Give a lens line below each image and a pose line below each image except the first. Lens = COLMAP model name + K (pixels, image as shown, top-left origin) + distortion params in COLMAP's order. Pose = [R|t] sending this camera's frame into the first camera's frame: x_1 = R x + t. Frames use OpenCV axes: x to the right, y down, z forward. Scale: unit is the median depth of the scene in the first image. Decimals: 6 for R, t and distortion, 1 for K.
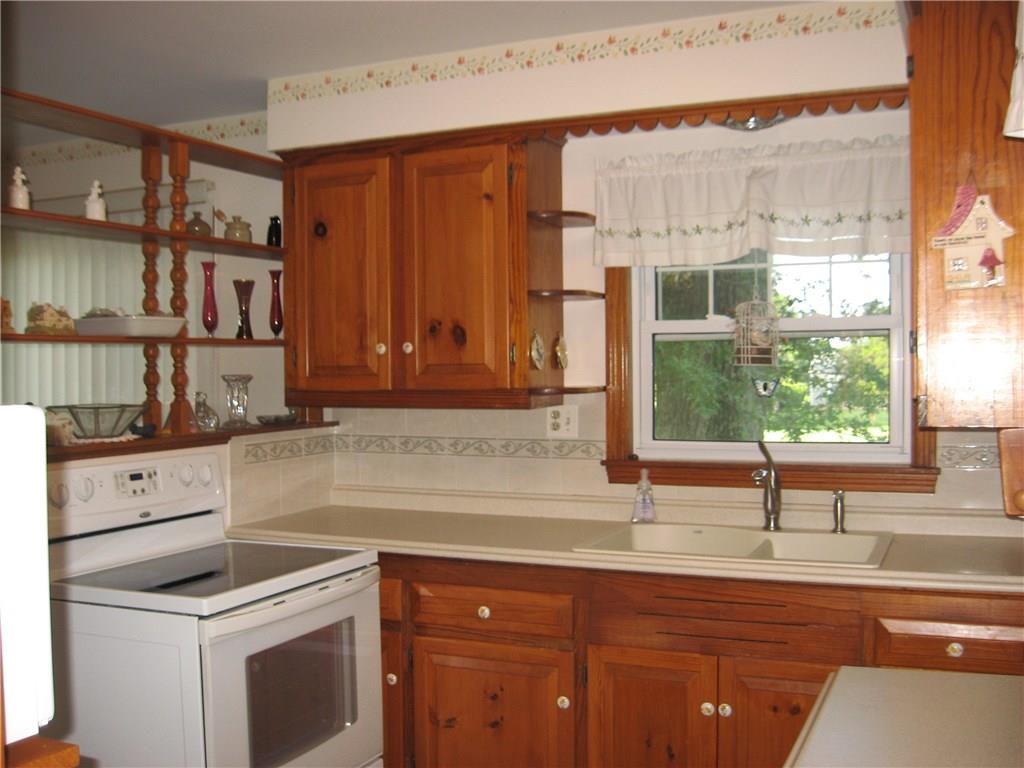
lens RADIAL K [[1052.5, 0, 512.8], [0, 1052.5, 382.4], [0, 0, 1]] dist [-0.109937, 0.000000]
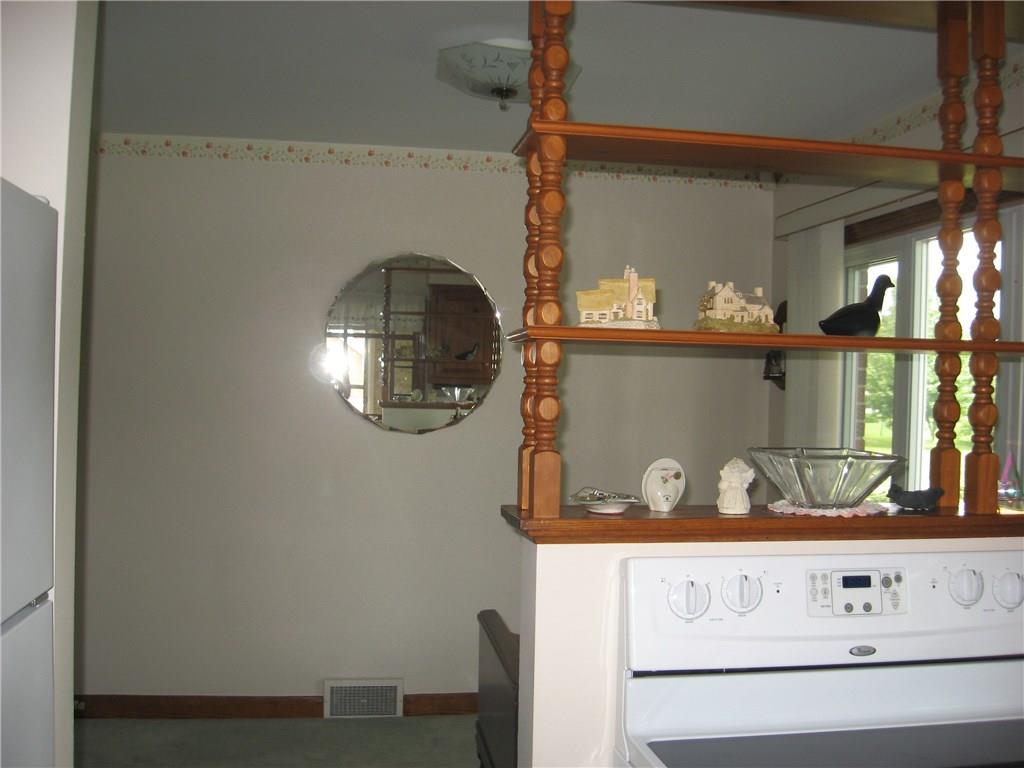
lens RADIAL K [[1052.5, 0, 513.3], [0, 1052.5, 387.9], [0, 0, 1]] dist [-0.109937, 0.000000]
pose [[0.557817, 0.021533, -0.829685, 0.001501], [-0.040388, 0.999183, -0.001221, -0.006857], [0.828981, 0.034190, 0.558231, 0.519752]]
